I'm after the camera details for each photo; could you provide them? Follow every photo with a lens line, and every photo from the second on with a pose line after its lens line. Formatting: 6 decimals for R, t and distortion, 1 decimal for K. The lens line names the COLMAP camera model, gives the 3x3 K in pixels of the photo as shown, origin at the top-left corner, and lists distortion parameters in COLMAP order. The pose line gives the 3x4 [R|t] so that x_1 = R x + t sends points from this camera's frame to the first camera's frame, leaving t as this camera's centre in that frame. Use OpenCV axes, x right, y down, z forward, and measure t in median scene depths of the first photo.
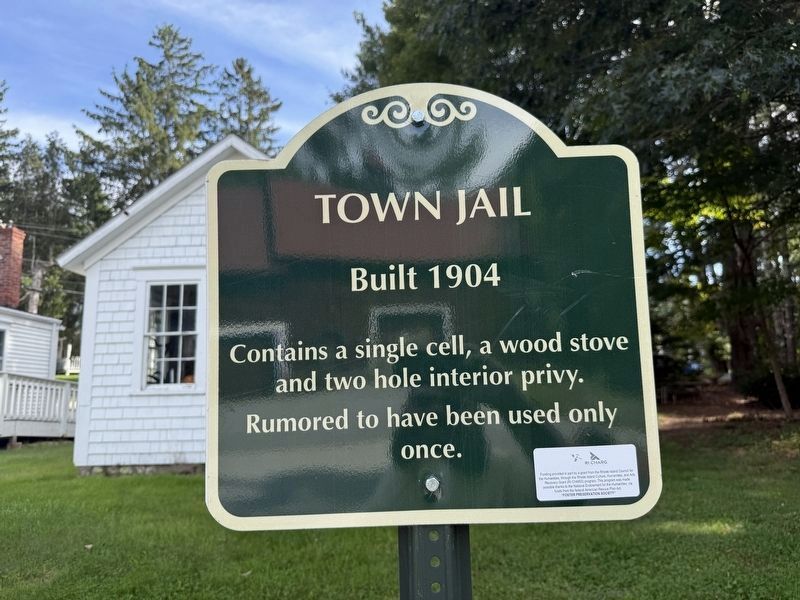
lens RADIAL K [[609.9, 0, 387.4], [0, 609.9, 294.7], [0, 0, 1]] dist [0.089230, -0.106544]
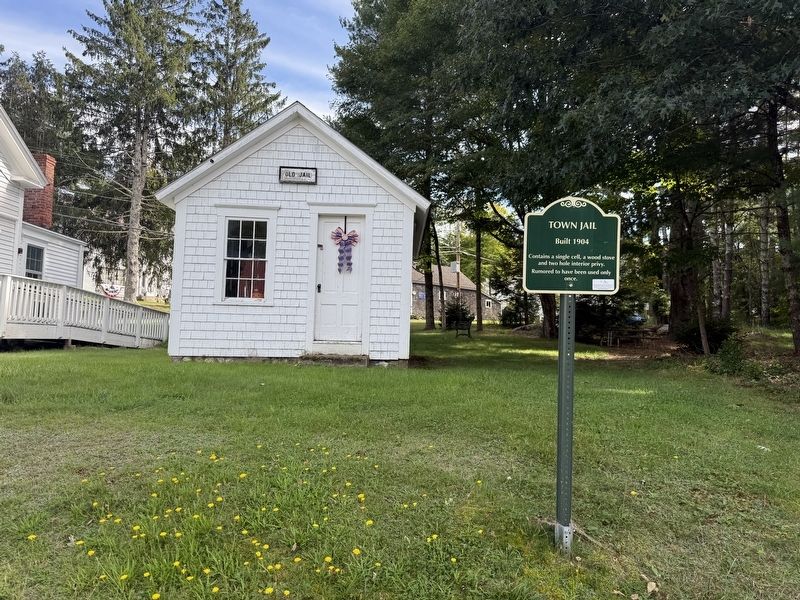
lens RADIAL K [[609.9, 0, 387.4], [0, 609.9, 294.7], [0, 0, 1]] dist [0.089230, -0.106544]
pose [[0.996116, 0.055894, 0.068033, -0.053068], [-0.061932, 0.994001, 0.090143, 0.001284], [-0.062587, -0.094007, 0.993602, -0.115991]]
